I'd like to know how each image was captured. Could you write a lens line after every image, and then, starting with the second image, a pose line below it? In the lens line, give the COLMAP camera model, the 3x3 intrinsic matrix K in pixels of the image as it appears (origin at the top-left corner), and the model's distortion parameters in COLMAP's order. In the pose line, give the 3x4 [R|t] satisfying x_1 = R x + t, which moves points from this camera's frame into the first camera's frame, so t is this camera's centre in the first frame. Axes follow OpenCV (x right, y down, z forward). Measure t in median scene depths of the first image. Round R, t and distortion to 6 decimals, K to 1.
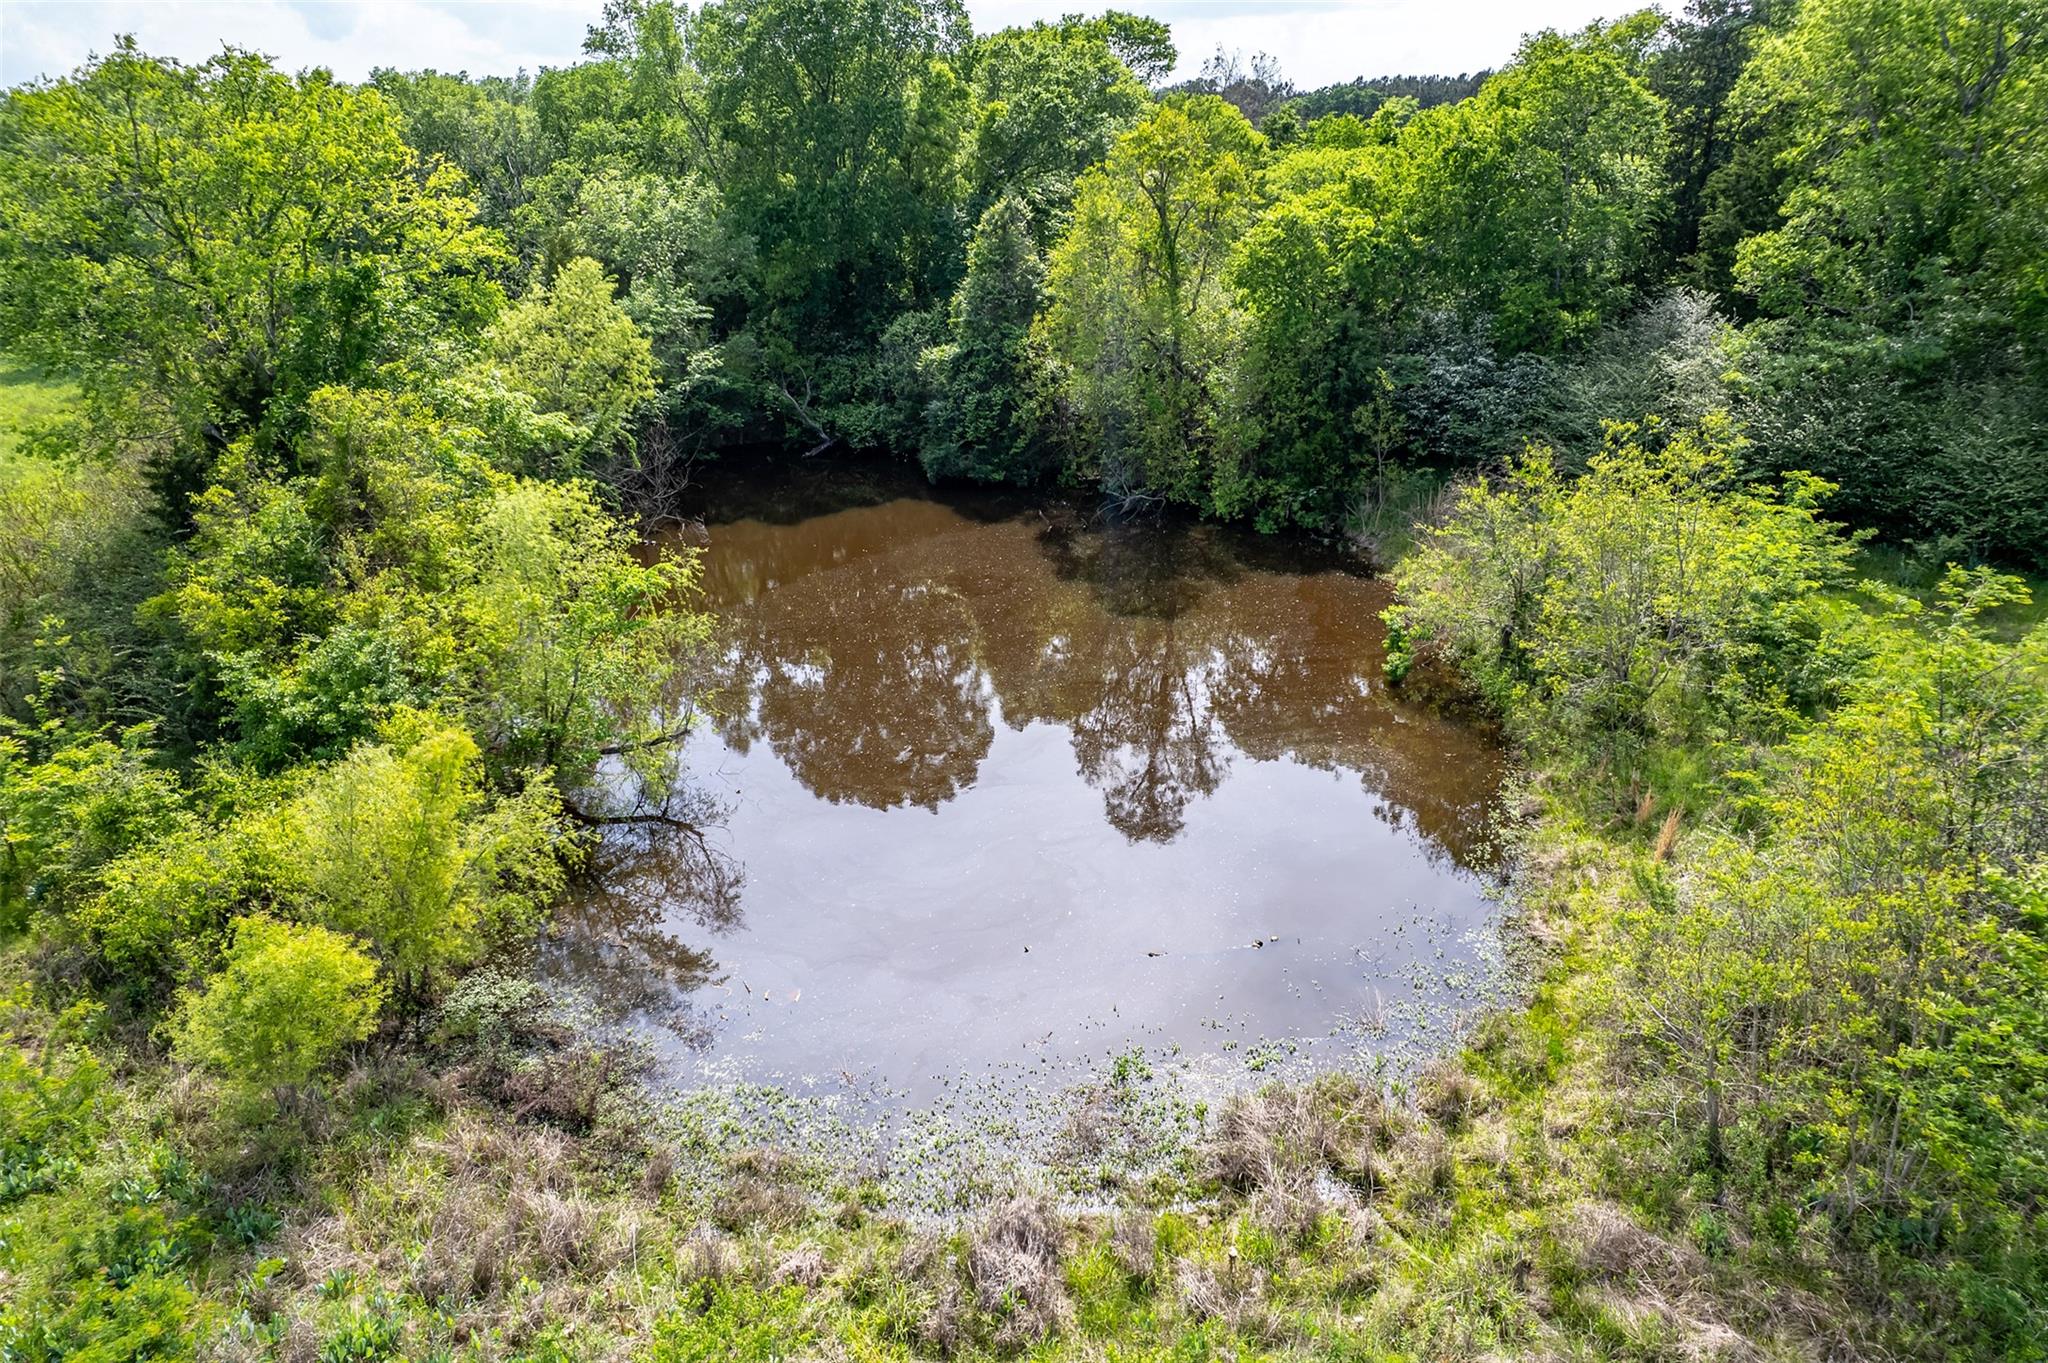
lens RADIAL K [[1318.4, 0, 1016.2], [0, 1318.4, 676.4], [0, 0, 1]] dist [-0.058674, 0.061696]
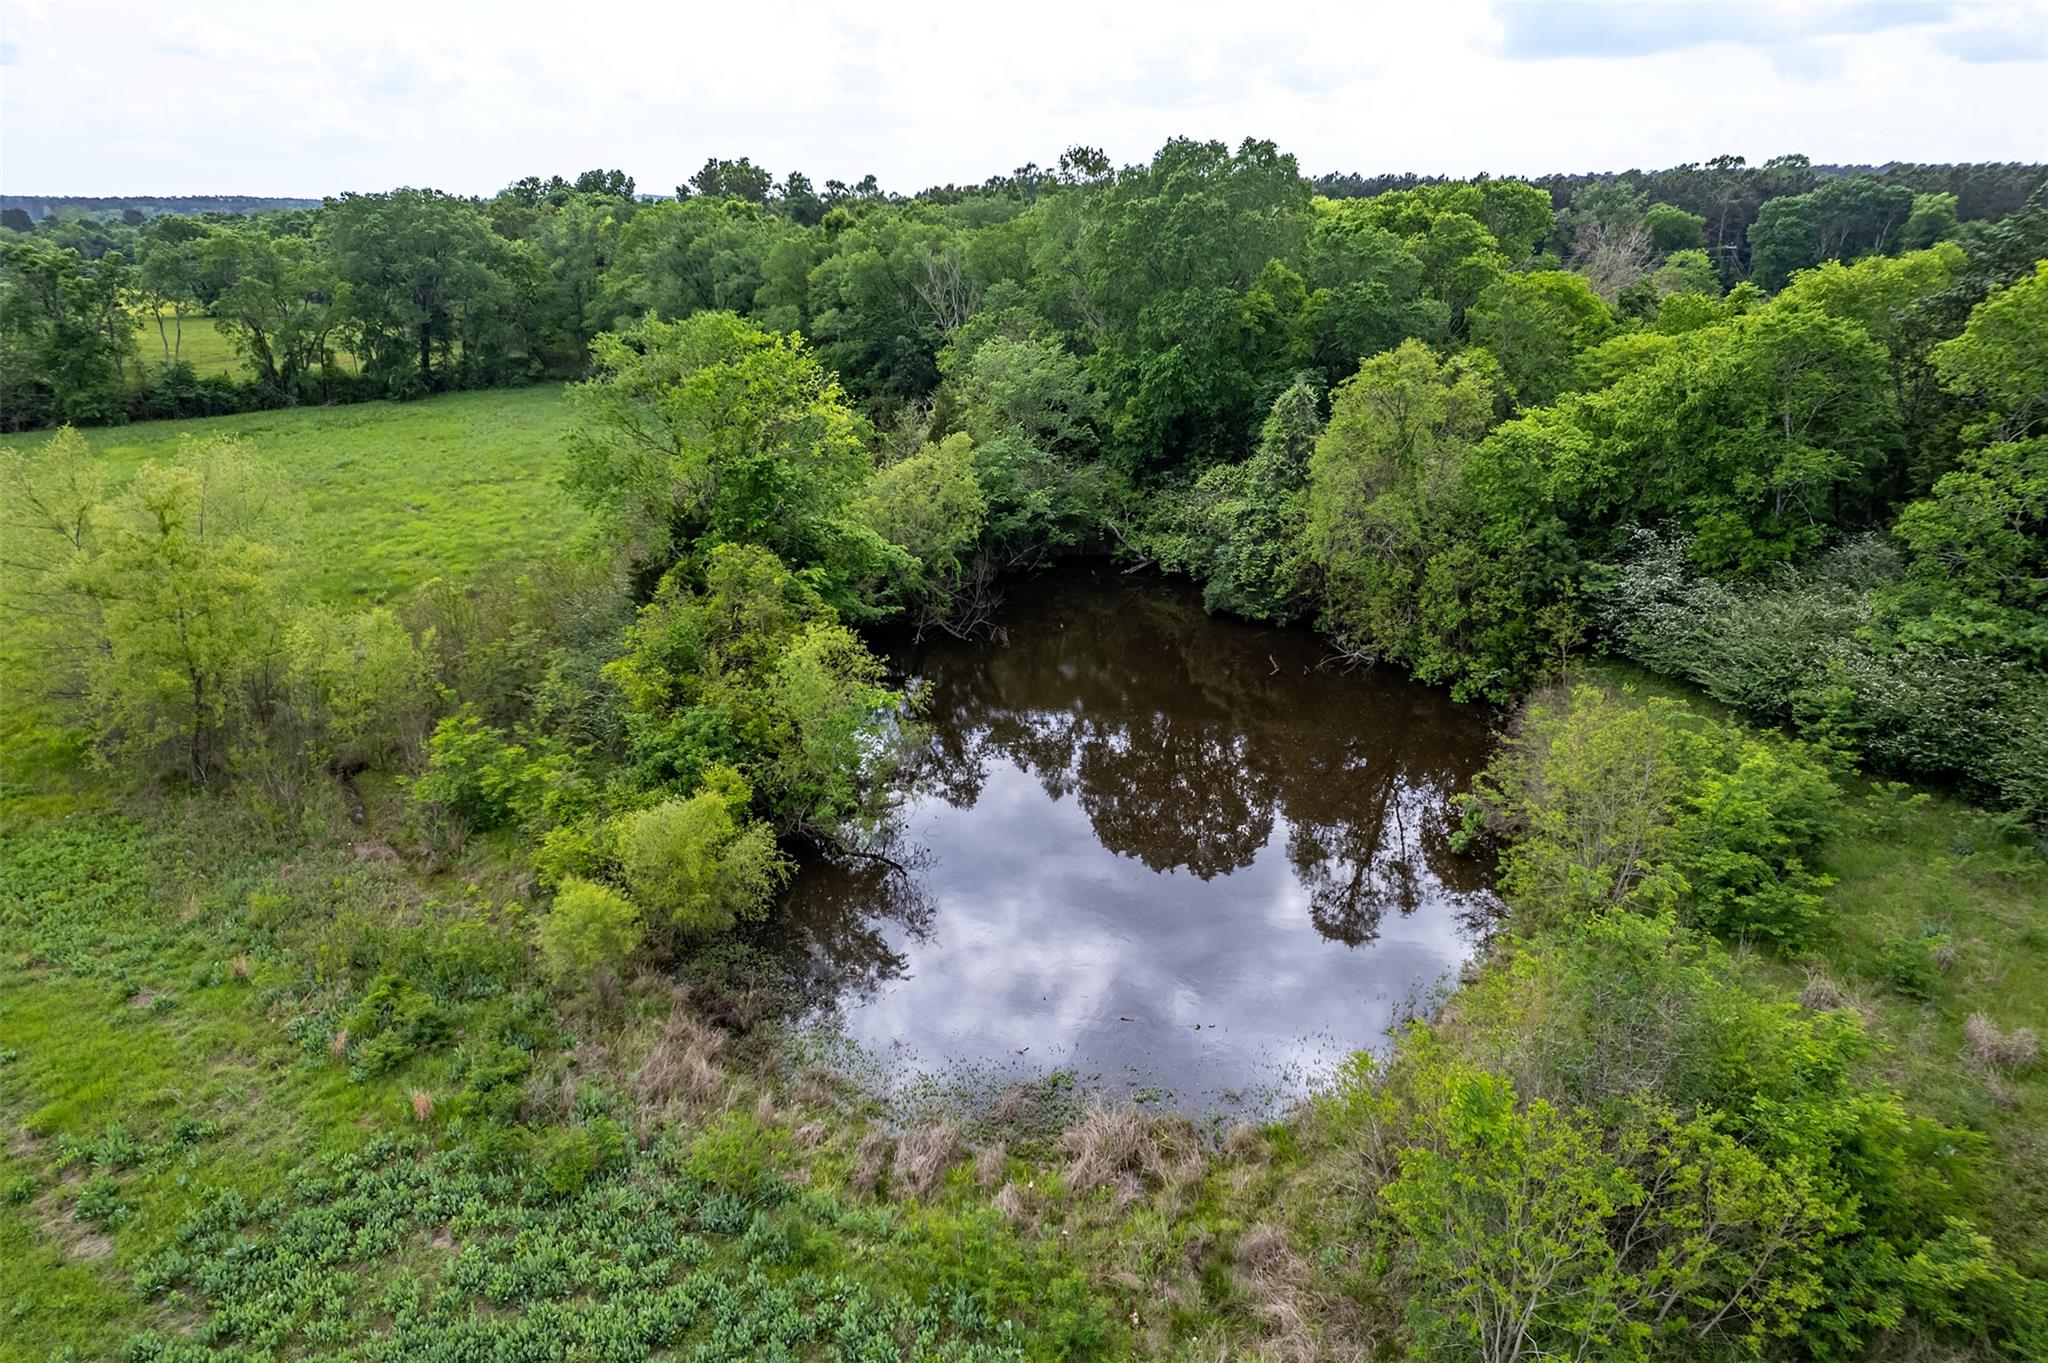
lens RADIAL K [[1318.4, 0, 1016.2], [0, 1318.4, 676.4], [0, 0, 1]] dist [-0.058674, 0.061696]
pose [[0.931378, 0.139577, -0.336235, 0.187665], [-0.148610, 0.988895, -0.001144, -0.063015], [0.332341, 0.051033, 0.941777, -0.192996]]
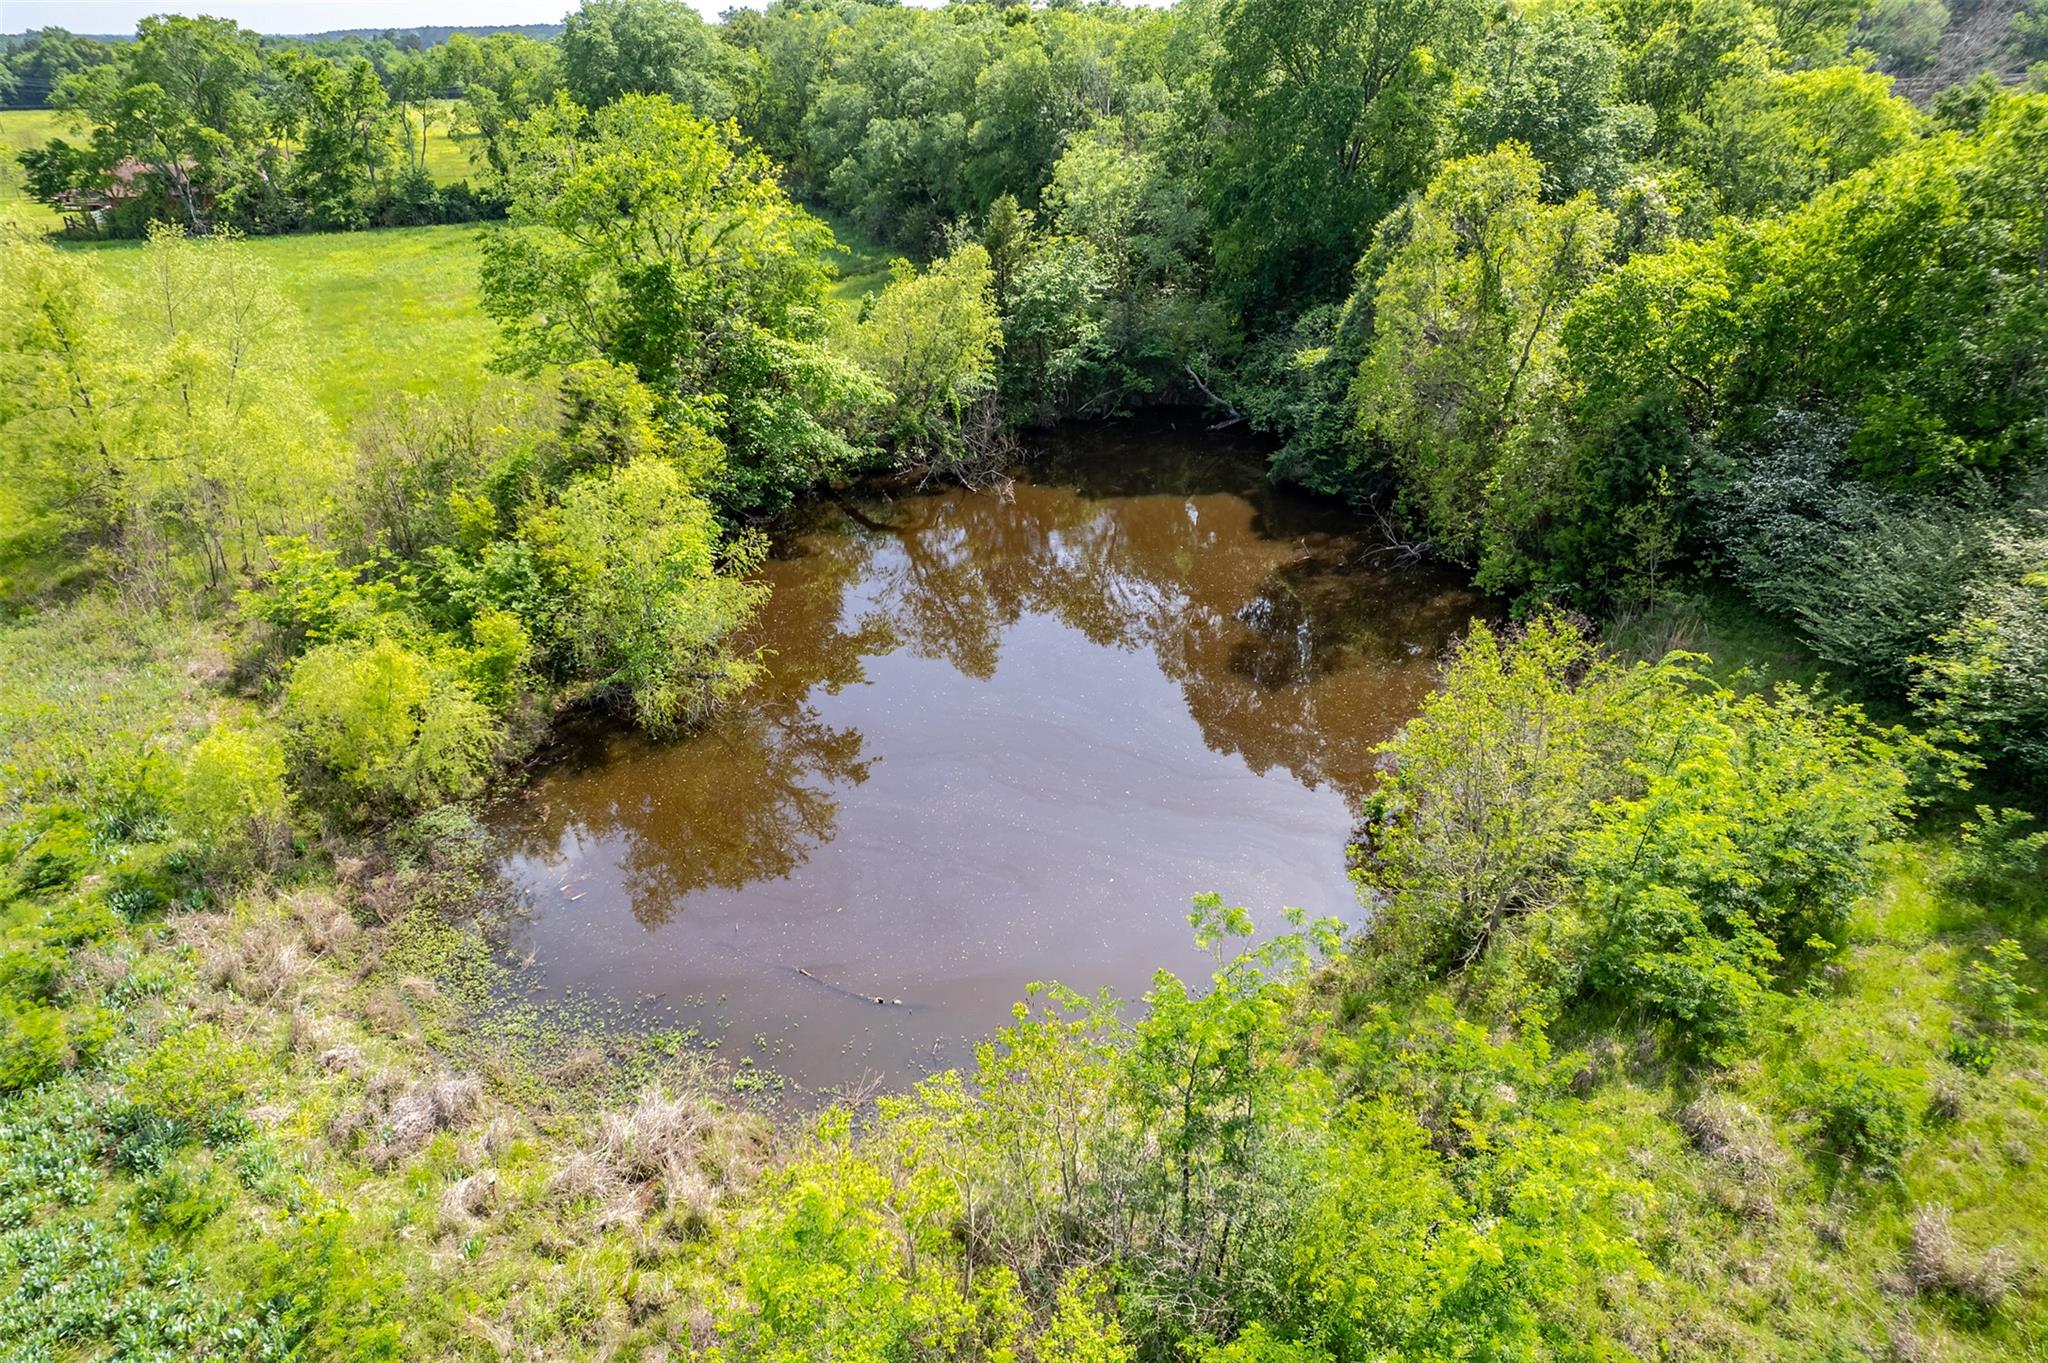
lens RADIAL K [[1318.4, 0, 1016.2], [0, 1318.4, 676.4], [0, 0, 1]] dist [-0.058674, 0.061696]
pose [[0.807191, 0.272340, -0.523711, 0.348496], [-0.223842, 0.962167, 0.155340, -0.117802], [0.546203, -0.008161, 0.837613, 0.047608]]
